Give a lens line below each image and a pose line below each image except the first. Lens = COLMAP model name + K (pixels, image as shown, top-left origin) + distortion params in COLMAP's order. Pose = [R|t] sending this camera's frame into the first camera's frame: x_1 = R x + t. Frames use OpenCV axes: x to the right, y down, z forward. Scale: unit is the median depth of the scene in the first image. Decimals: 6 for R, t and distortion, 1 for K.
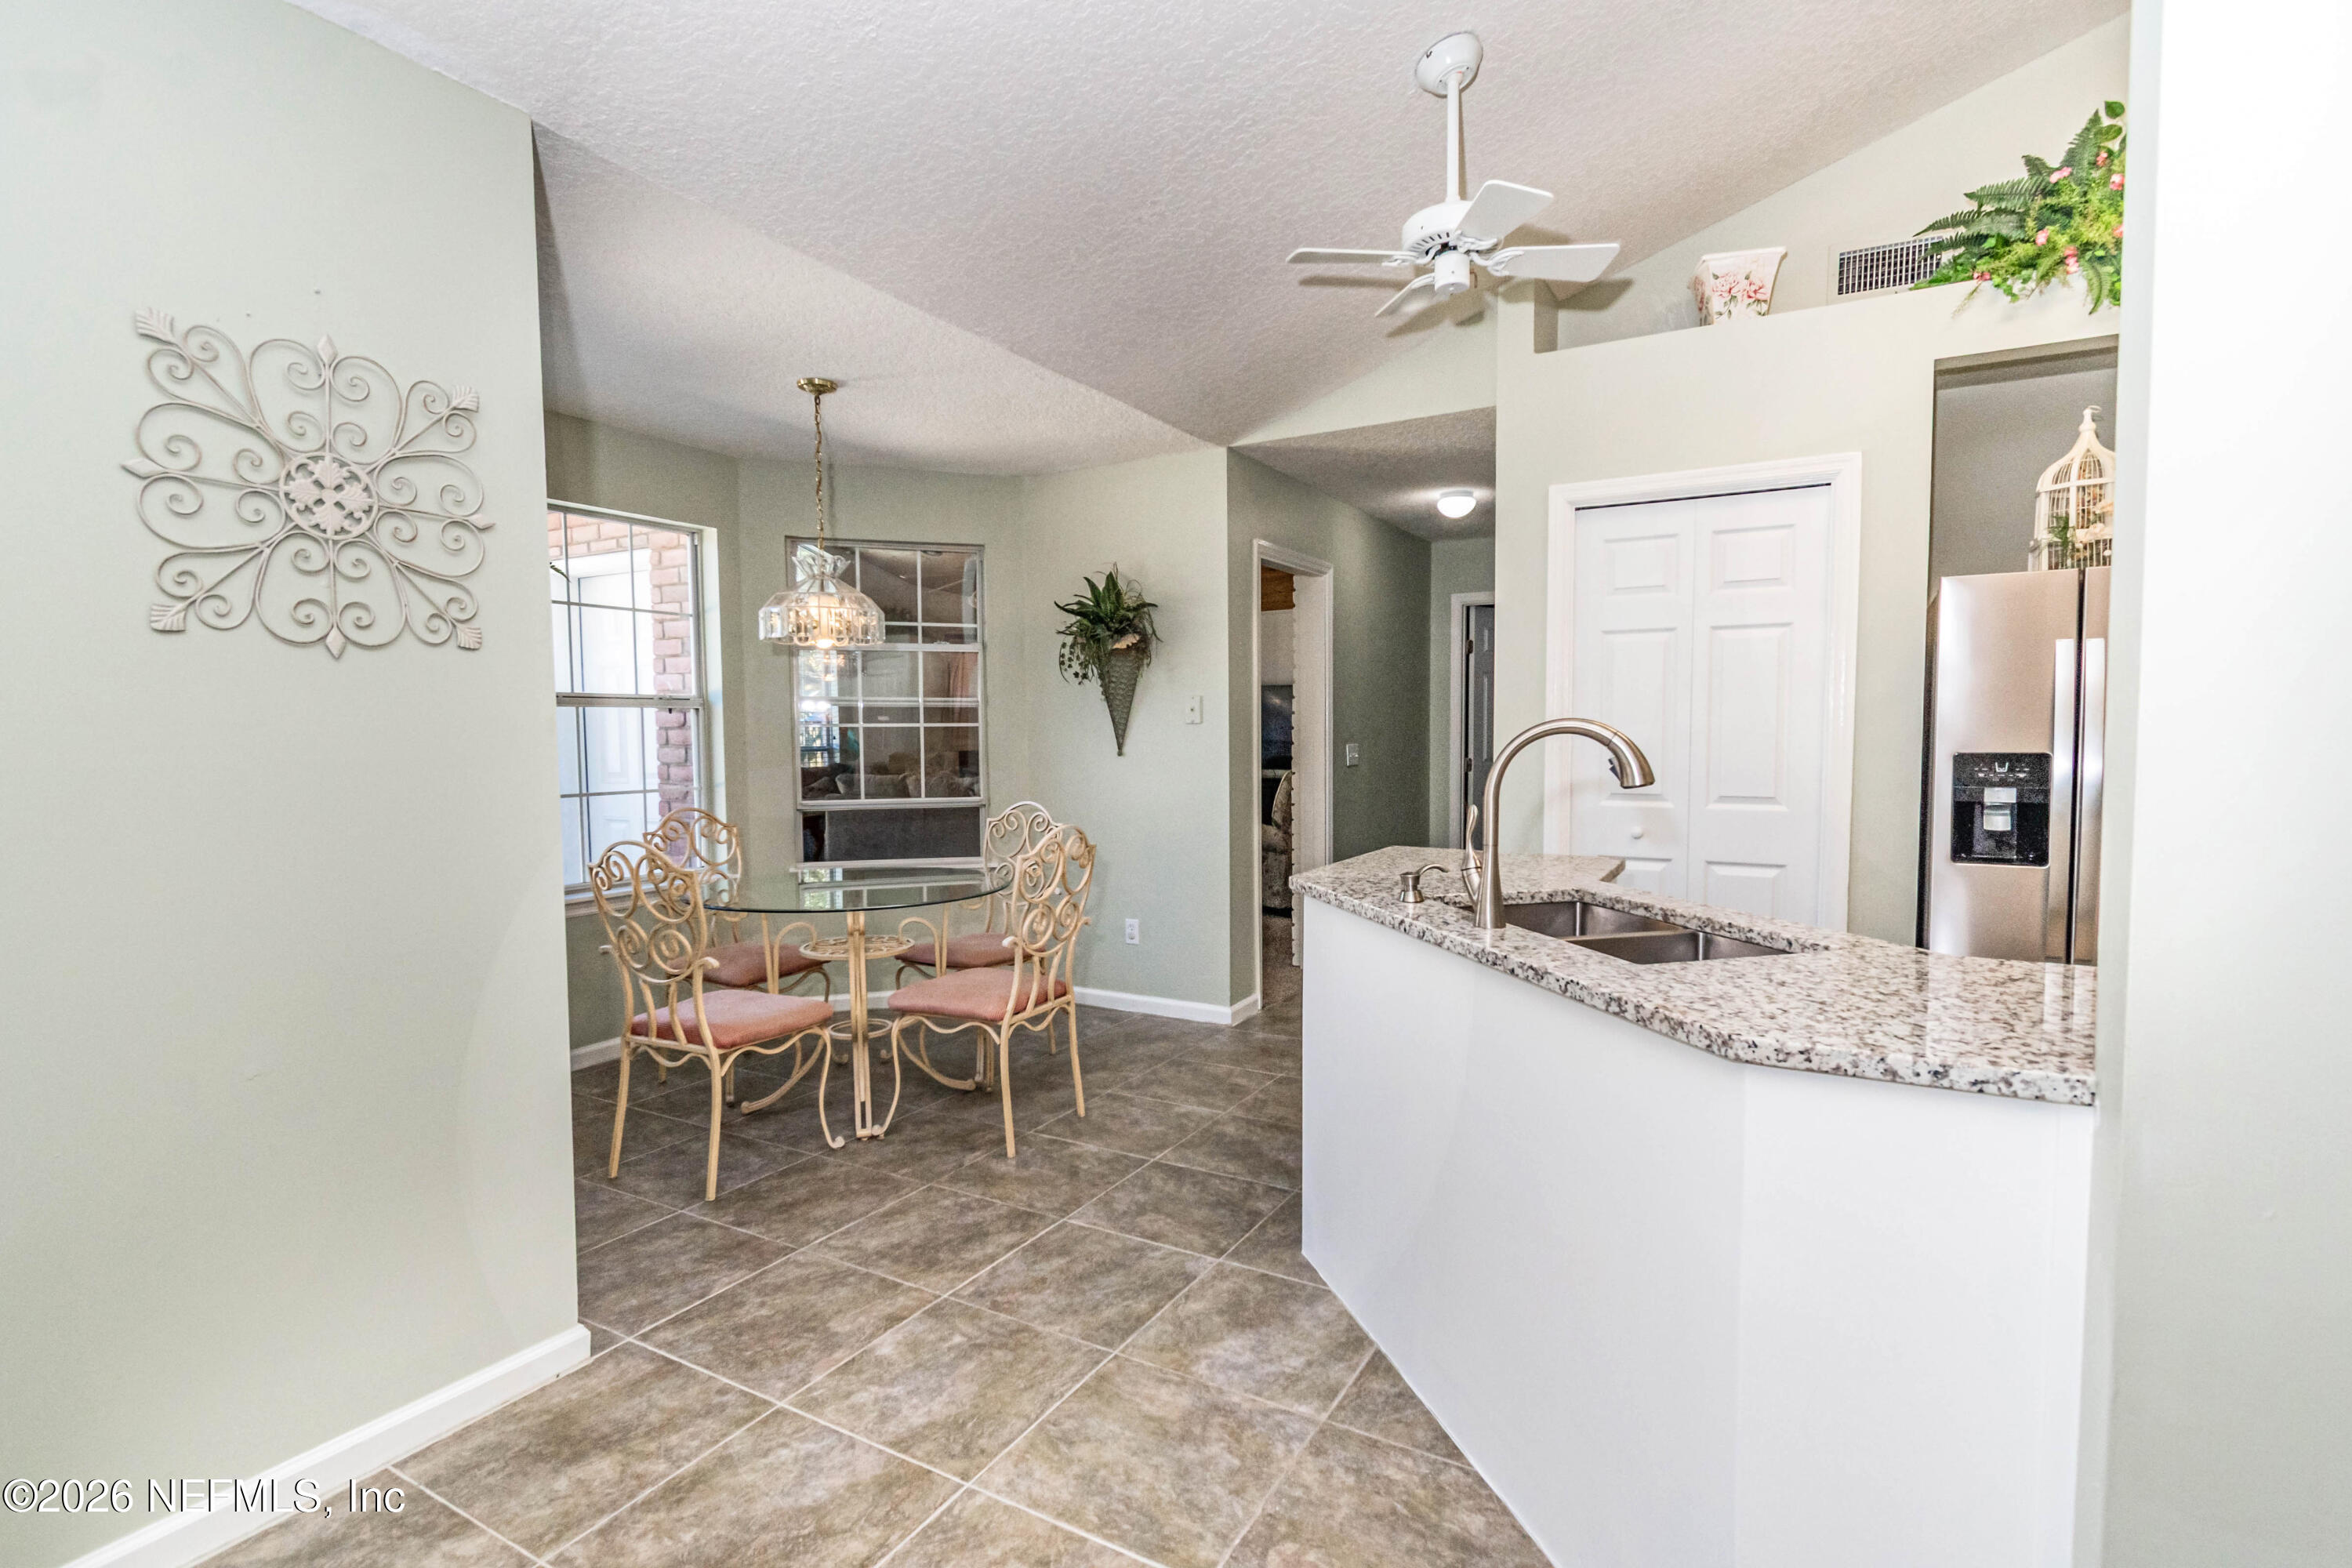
lens RADIAL K [[1104.4, 0, 1176.9], [0, 1104.4, 787.5], [0, 0, 1]] dist [-0.000046, -0.000008]
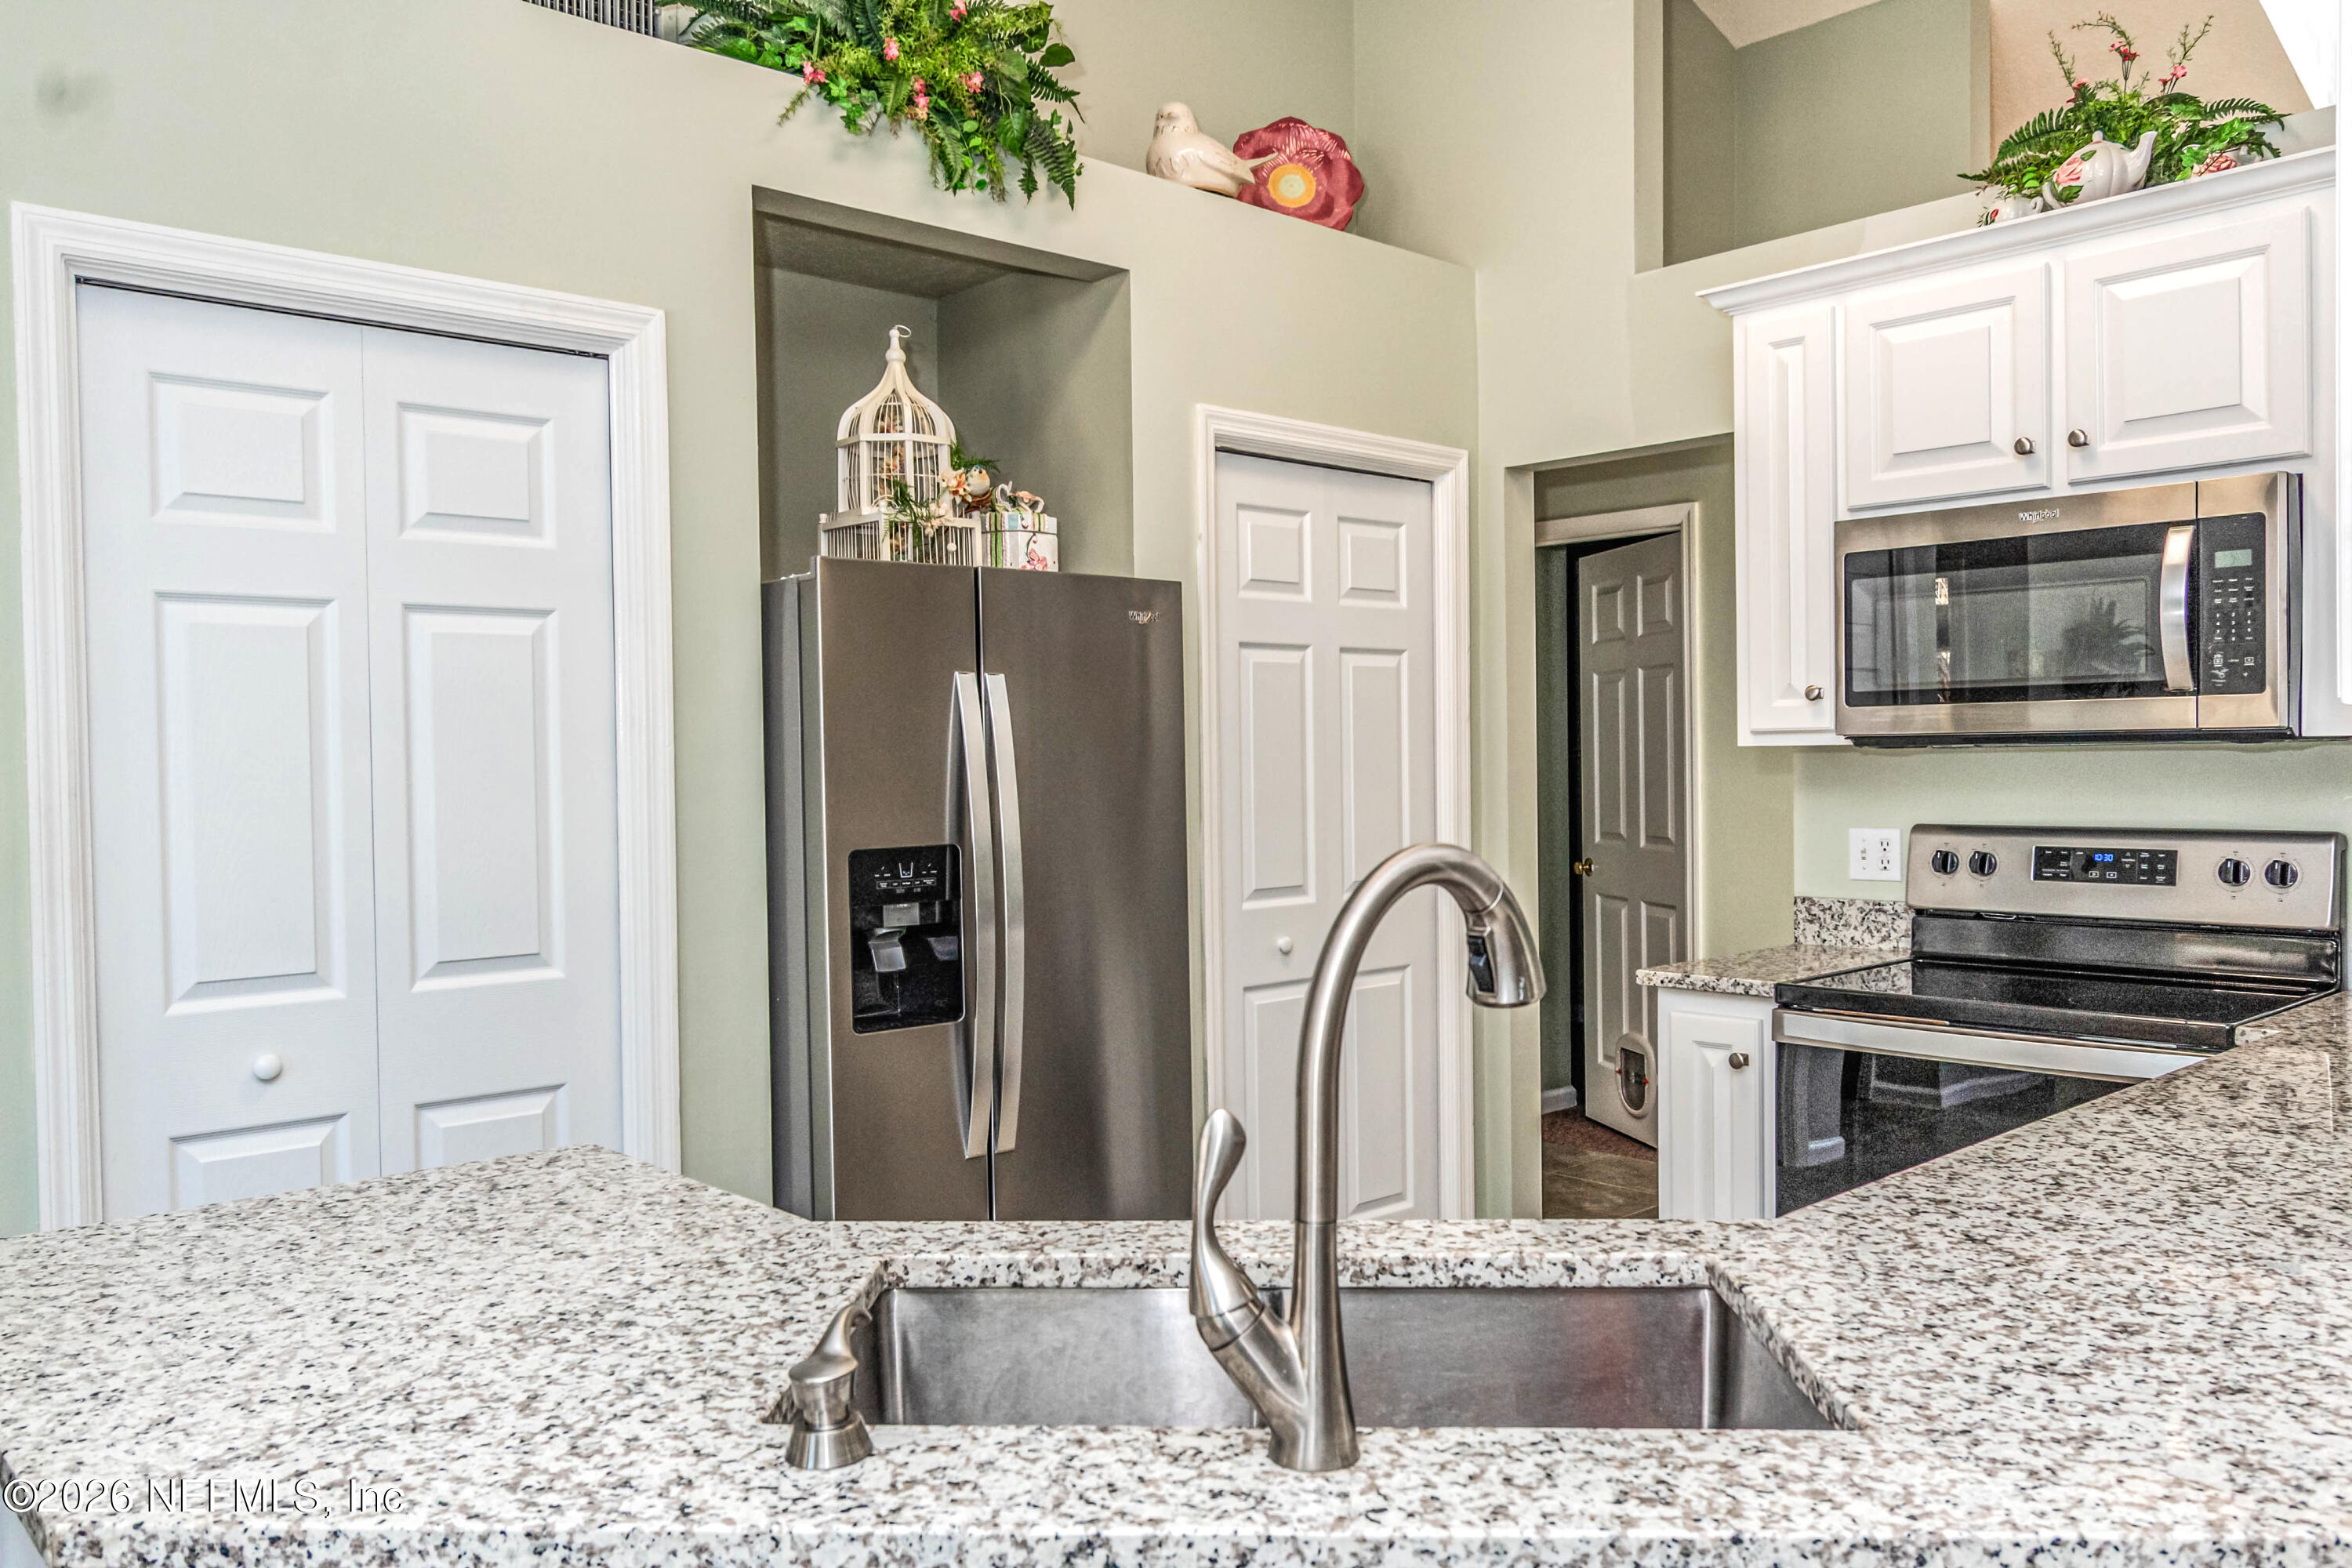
lens RADIAL K [[1770.2, 0, 1175.8], [0, 1770.2, 782.3], [0, 0, 1]] dist [-0.005306, -0.001326]
pose [[0.297673, -0.012784, 0.954582, -0.155035], [0.064778, 0.997876, -0.006836, -0.049525], [-0.952467, 0.063871, 0.297869, 0.534790]]
